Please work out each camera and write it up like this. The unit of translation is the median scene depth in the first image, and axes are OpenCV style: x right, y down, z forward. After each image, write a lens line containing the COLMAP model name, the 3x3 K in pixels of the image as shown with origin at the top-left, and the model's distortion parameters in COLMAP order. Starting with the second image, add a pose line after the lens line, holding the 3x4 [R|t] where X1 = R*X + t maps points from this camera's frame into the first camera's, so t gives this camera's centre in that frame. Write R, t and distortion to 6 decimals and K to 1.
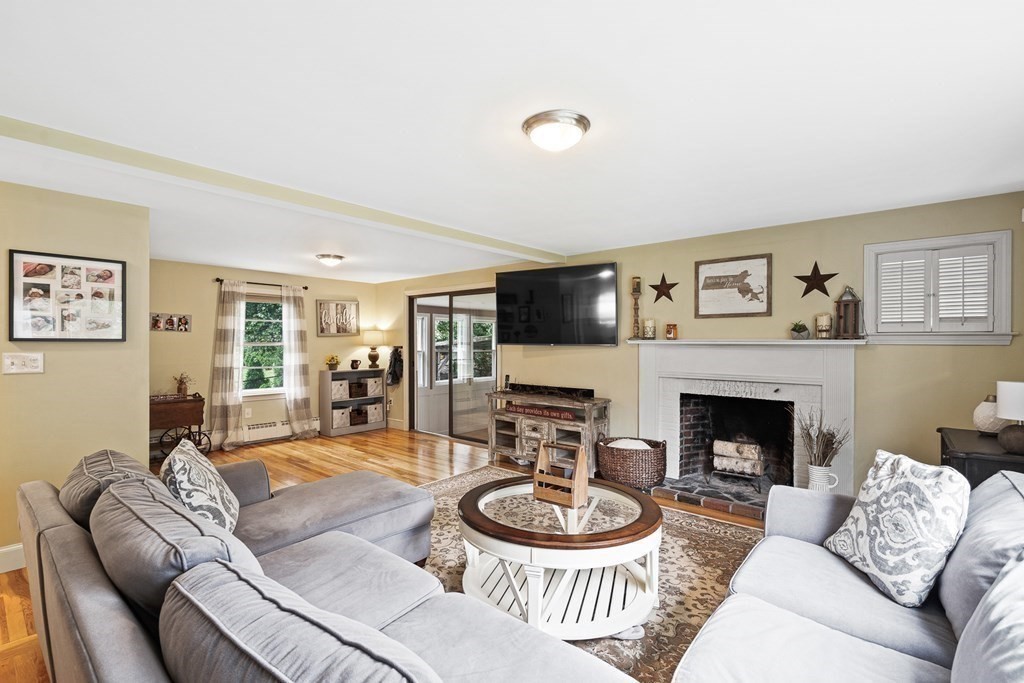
lens RADIAL K [[466.7, 0, 510.1], [0, 466.7, 345.7], [0, 0, 1]] dist [-0.001597, -0.000013]
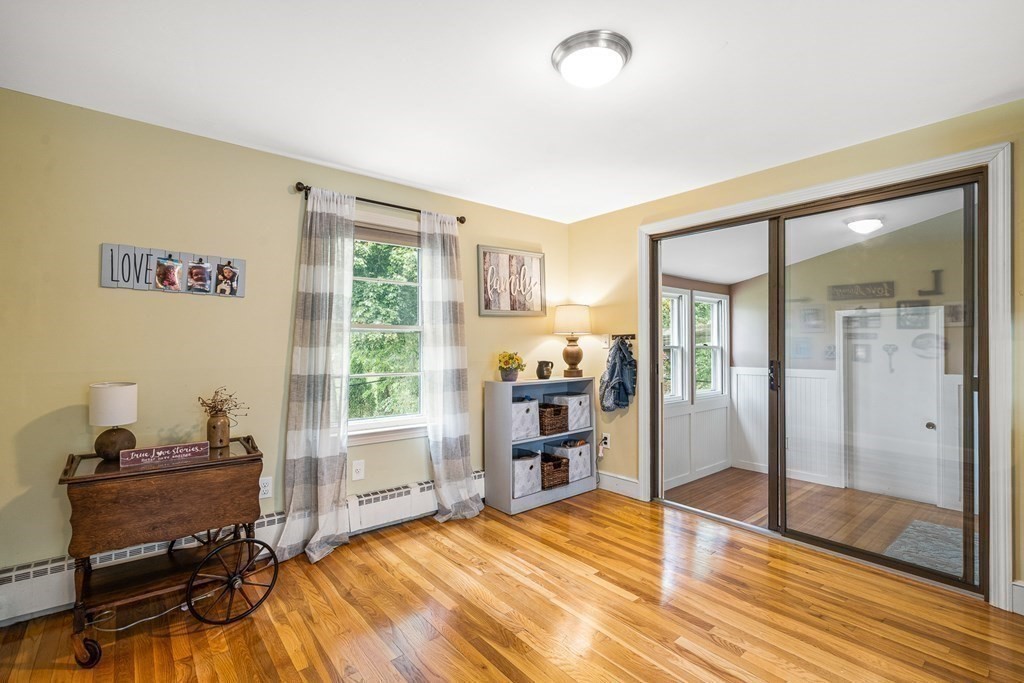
lens RADIAL K [[469.6, 0, 510.1], [0, 469.6, 344.5], [0, 0, 1]] dist [0.002976, 0.001233]
pose [[0.983553, -0.003636, -0.180585, -0.333355], [0.001862, 0.999948, -0.009993, 0.020683], [0.180612, 0.009493, 0.983509, 0.573468]]
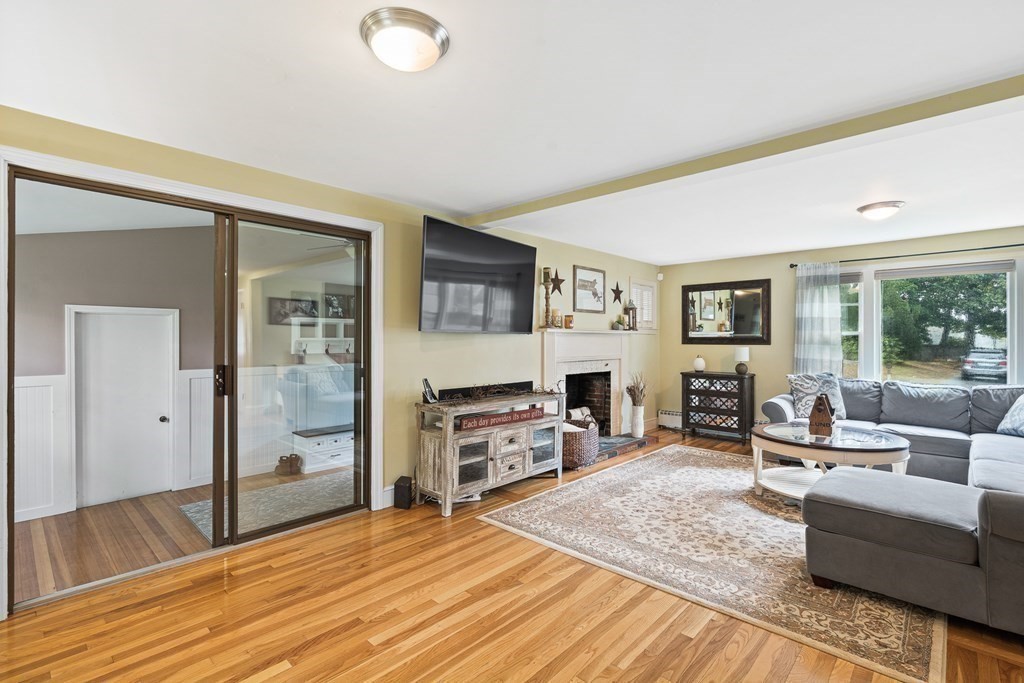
lens RADIAL K [[468.9, 0, 520.2], [0, 468.9, 341.7], [0, 0, 1]] dist [0.000570, 0.000614]
pose [[0.043836, -0.006216, 0.999019, -0.611738], [0.006556, 0.999961, 0.005934, 0.008739], [-0.999017, 0.006289, 0.043876, 0.804602]]
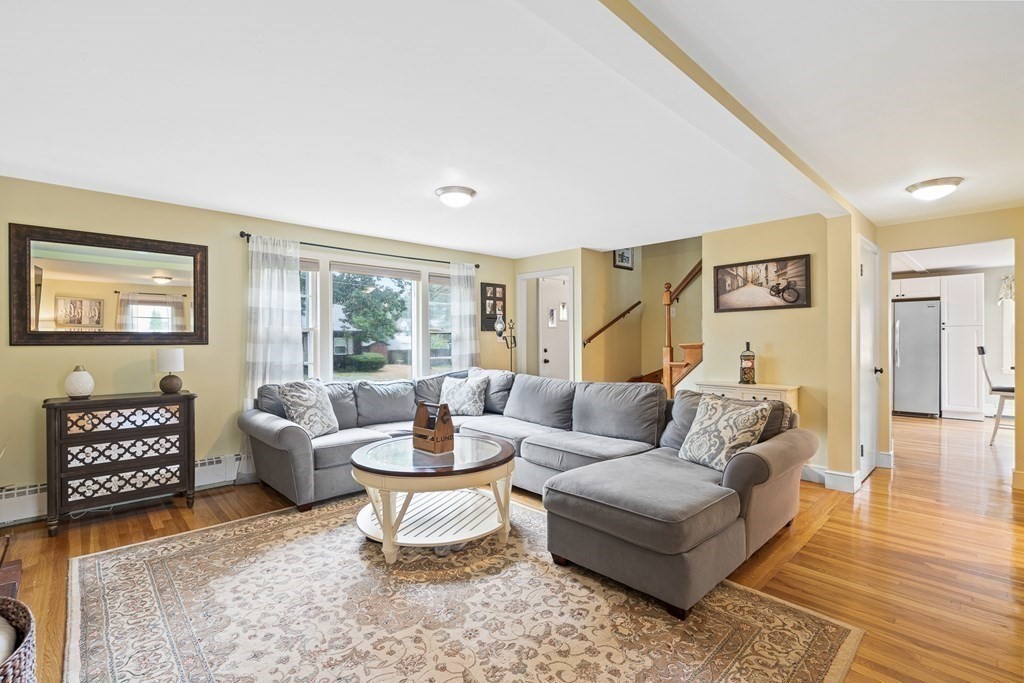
lens RADIAL K [[464.5, 0, 503.6], [0, 464.5, 341.1], [0, 0, 1]] dist [-0.001526, 0.000237]
pose [[-0.992181, 0.002204, 0.124789, -0.096967], [0.003166, 0.999967, 0.007513, 0.016215], [-0.124769, 0.007850, -0.992155, 0.923470]]
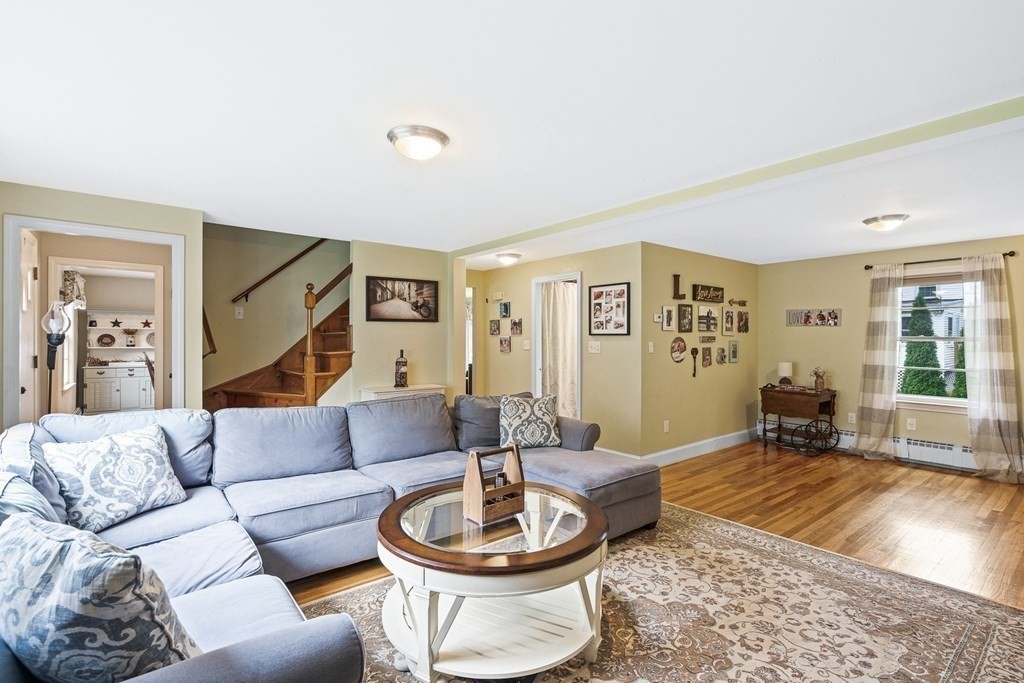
lens RADIAL K [[481.9, 0, 514.3], [0, 481.9, 336.3], [0, 0, 1]] dist [0.000873, 0.001334]
pose [[-0.194436, -0.006340, -0.980895, 0.414928], [-0.009201, 0.999947, -0.004640, 0.002567], [0.980872, 0.008123, -0.194484, 0.509241]]
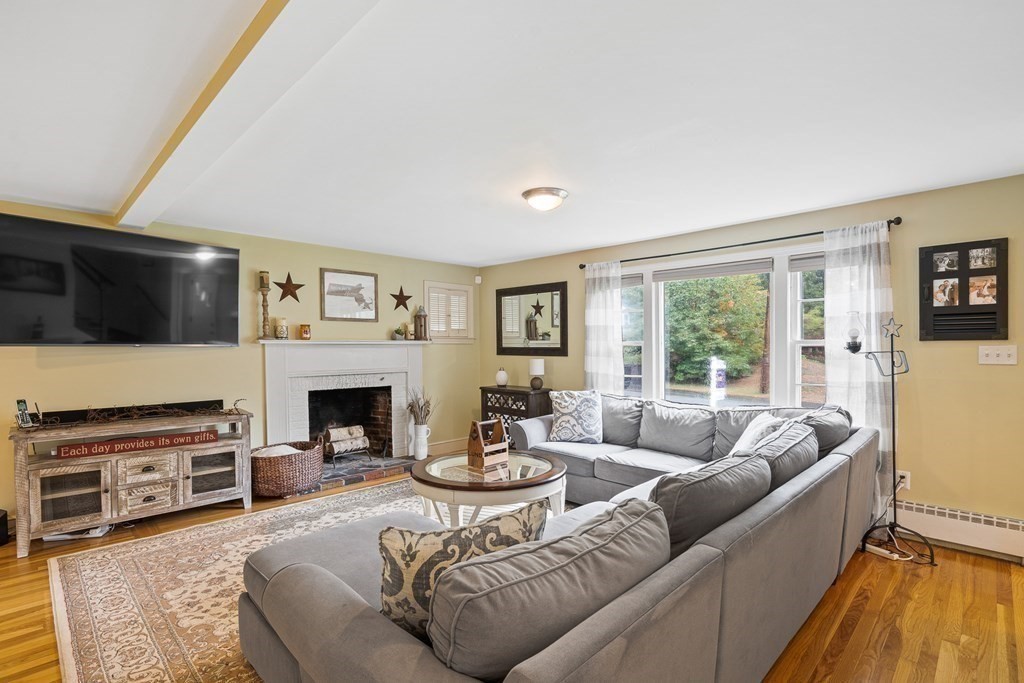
lens RADIAL K [[484.3, 0, 508.9], [0, 484.3, 357.2], [0, 0, 1]] dist [-0.003576, 0.000770]
pose [[0.084270, -0.026621, 0.996087, -0.509646], [0.009338, 0.999620, 0.025926, 0.001798], [-0.996399, 0.007116, 0.084486, 0.349694]]
